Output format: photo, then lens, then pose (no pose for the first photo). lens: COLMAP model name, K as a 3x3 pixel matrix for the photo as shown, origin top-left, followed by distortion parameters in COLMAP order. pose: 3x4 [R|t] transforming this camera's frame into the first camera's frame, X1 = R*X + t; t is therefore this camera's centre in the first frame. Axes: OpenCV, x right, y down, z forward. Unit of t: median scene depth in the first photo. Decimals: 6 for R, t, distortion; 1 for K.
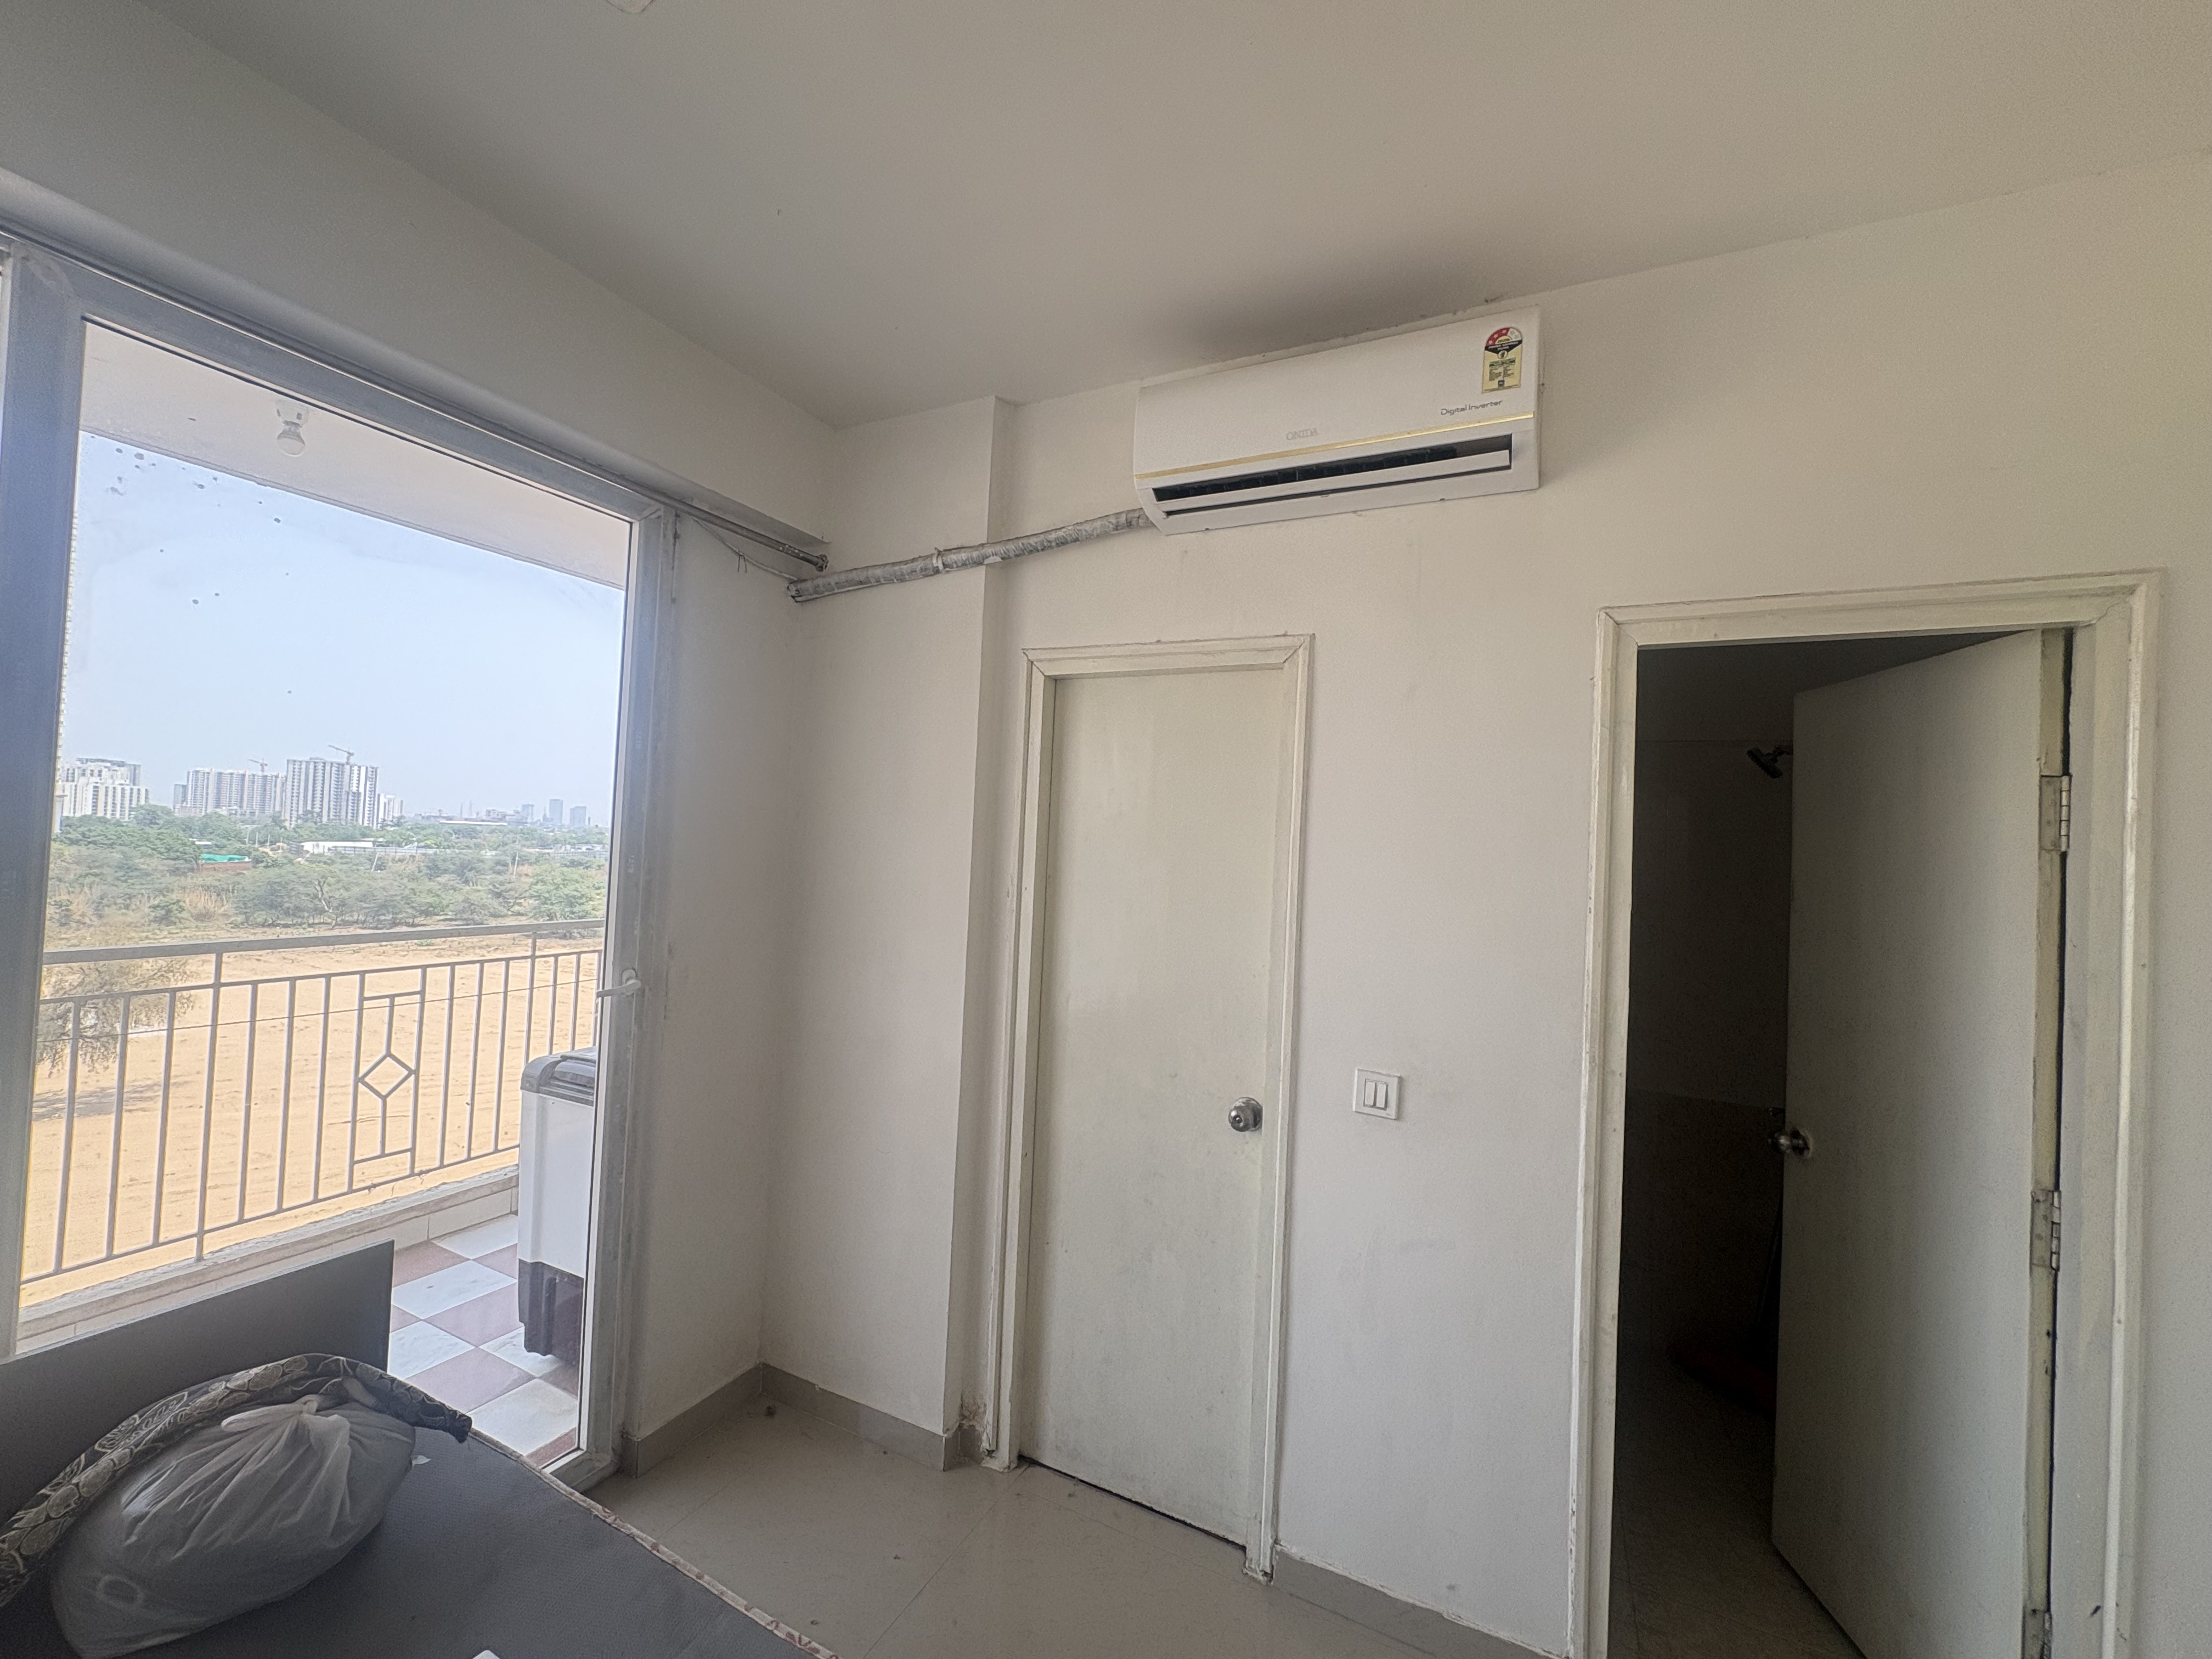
lens RADIAL K [[888.1, 0, 1106.0], [0, 888.1, 829.5], [0, 0, 1]] dist [0.002452, 0.000605]
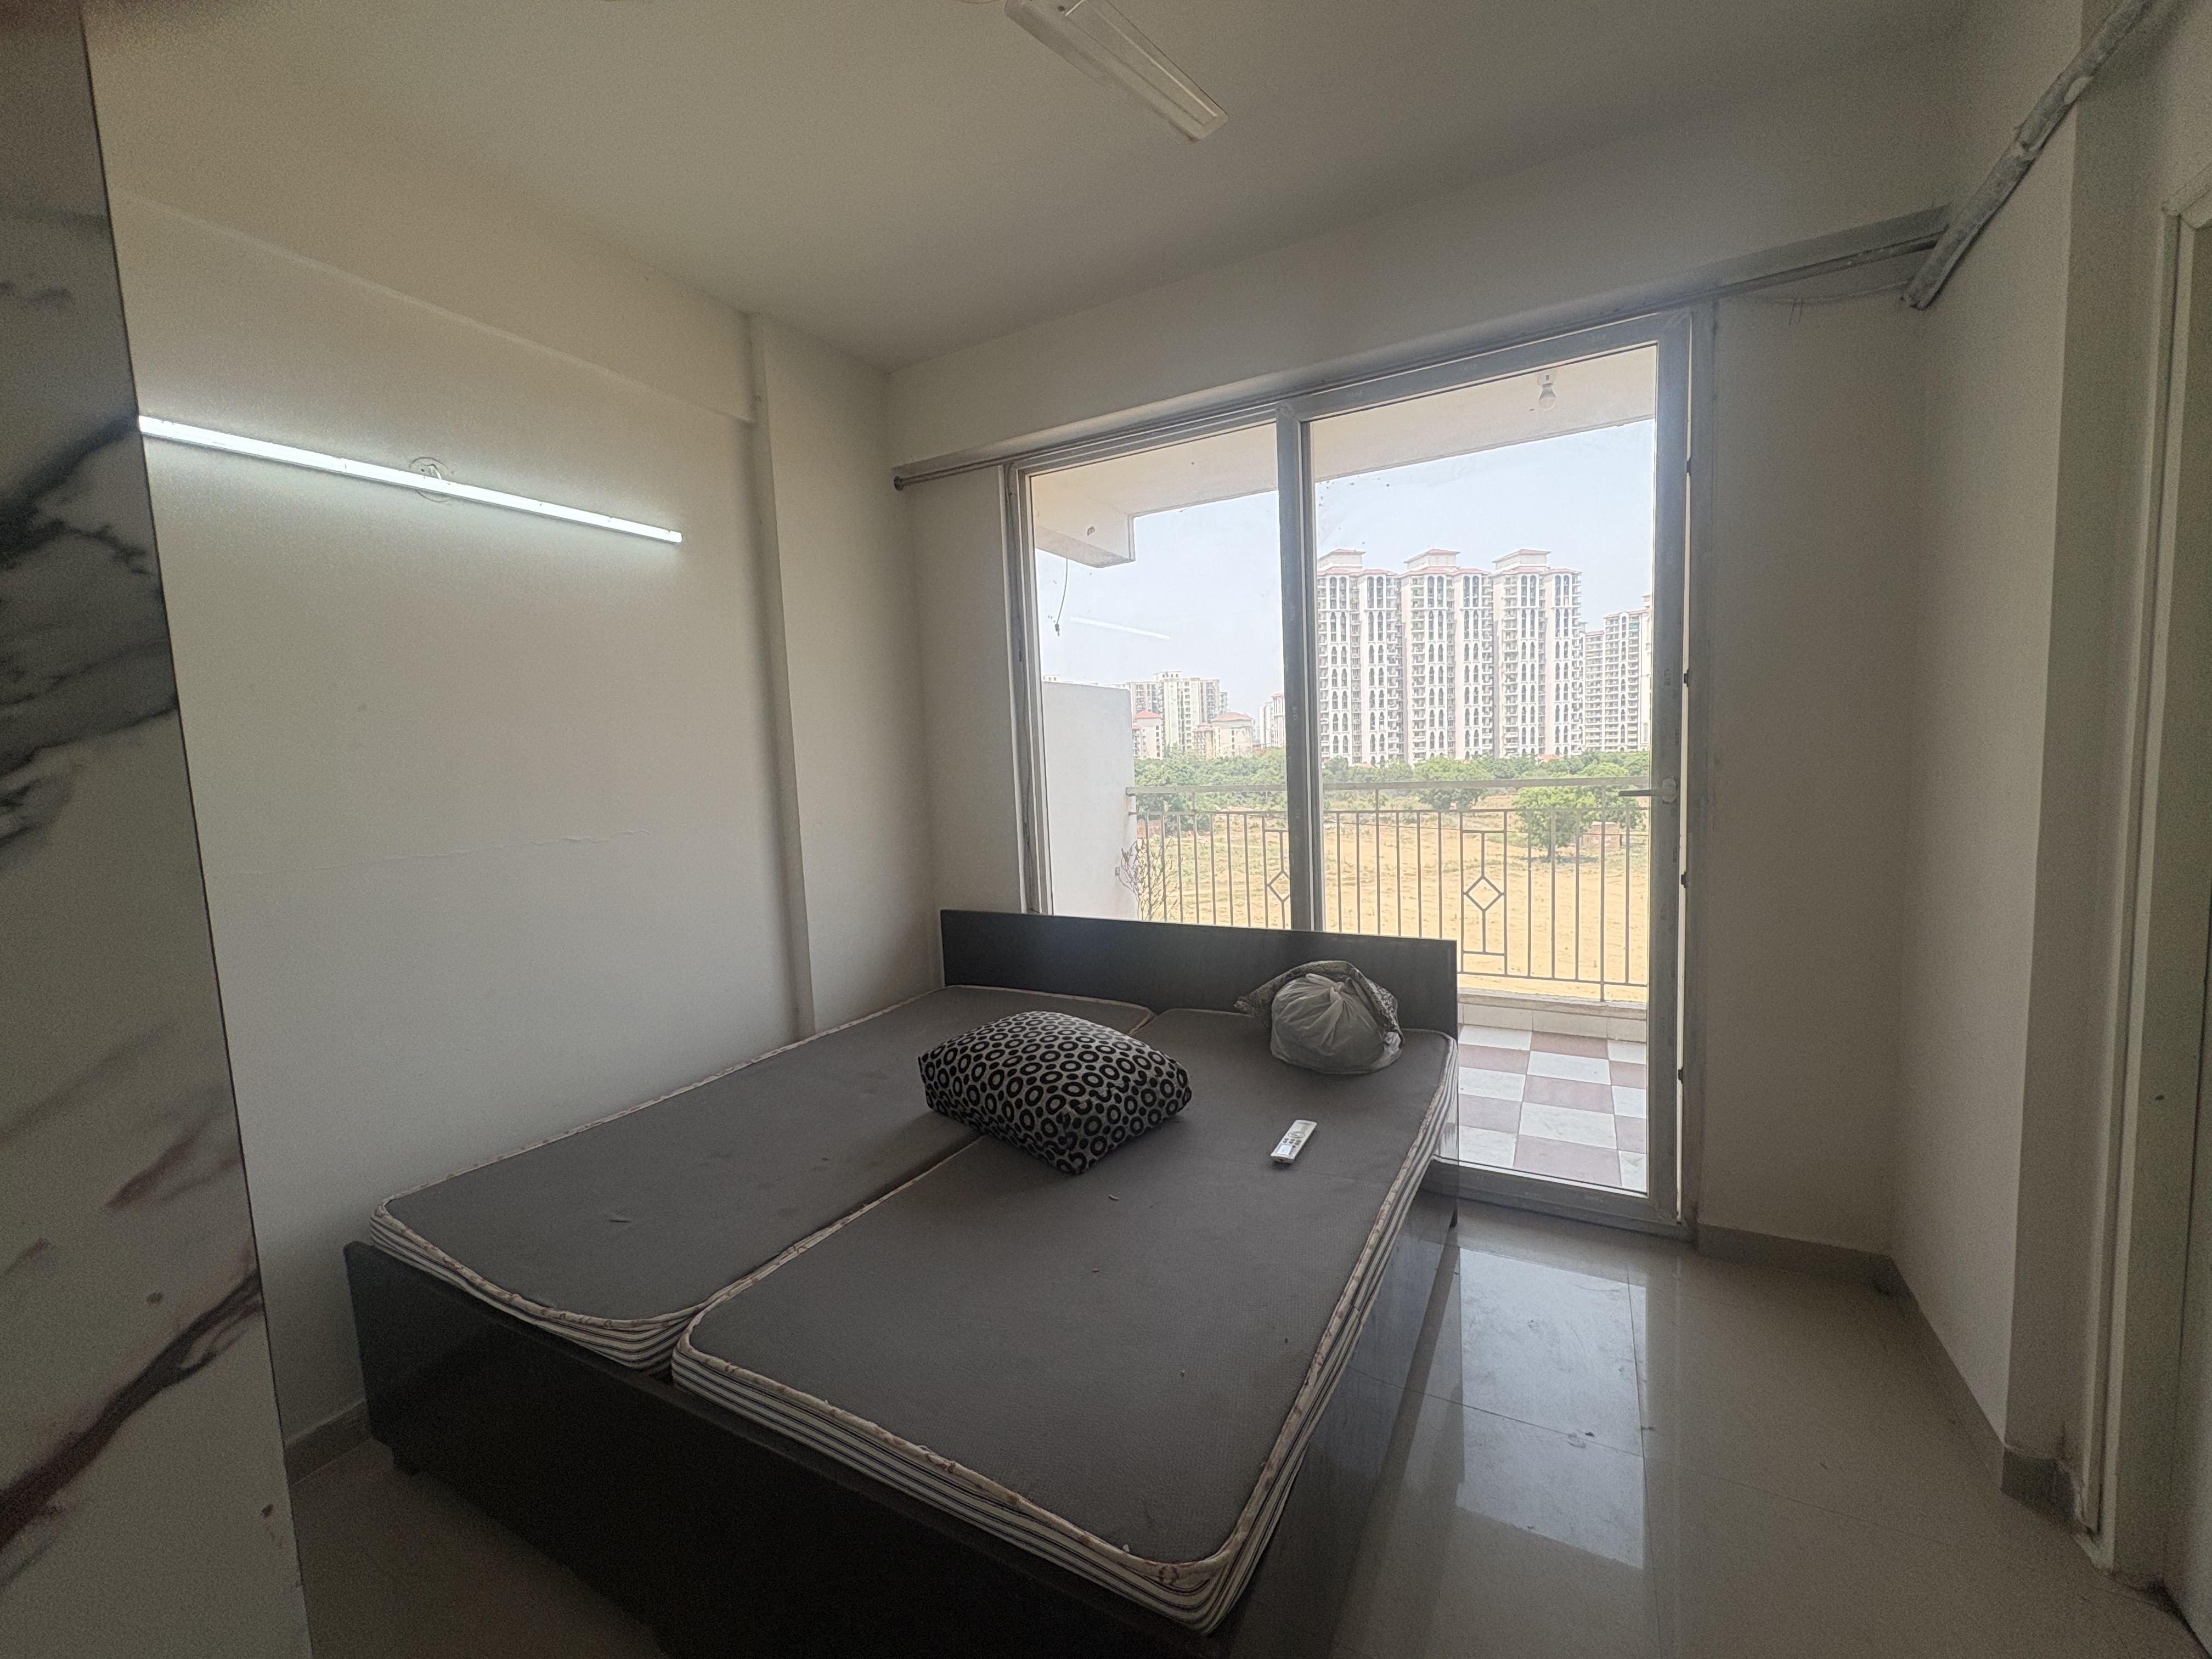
lens RADIAL K [[884.7, 0, 1104.3], [0, 884.7, 829.4], [0, 0, 1]] dist [0.001099, 0.000408]
pose [[-0.030713, 0.047387, -0.998404, 0.508828], [0.058775, 0.997233, 0.045523, 0.125003], [0.997799, -0.057283, -0.033414, 0.343131]]
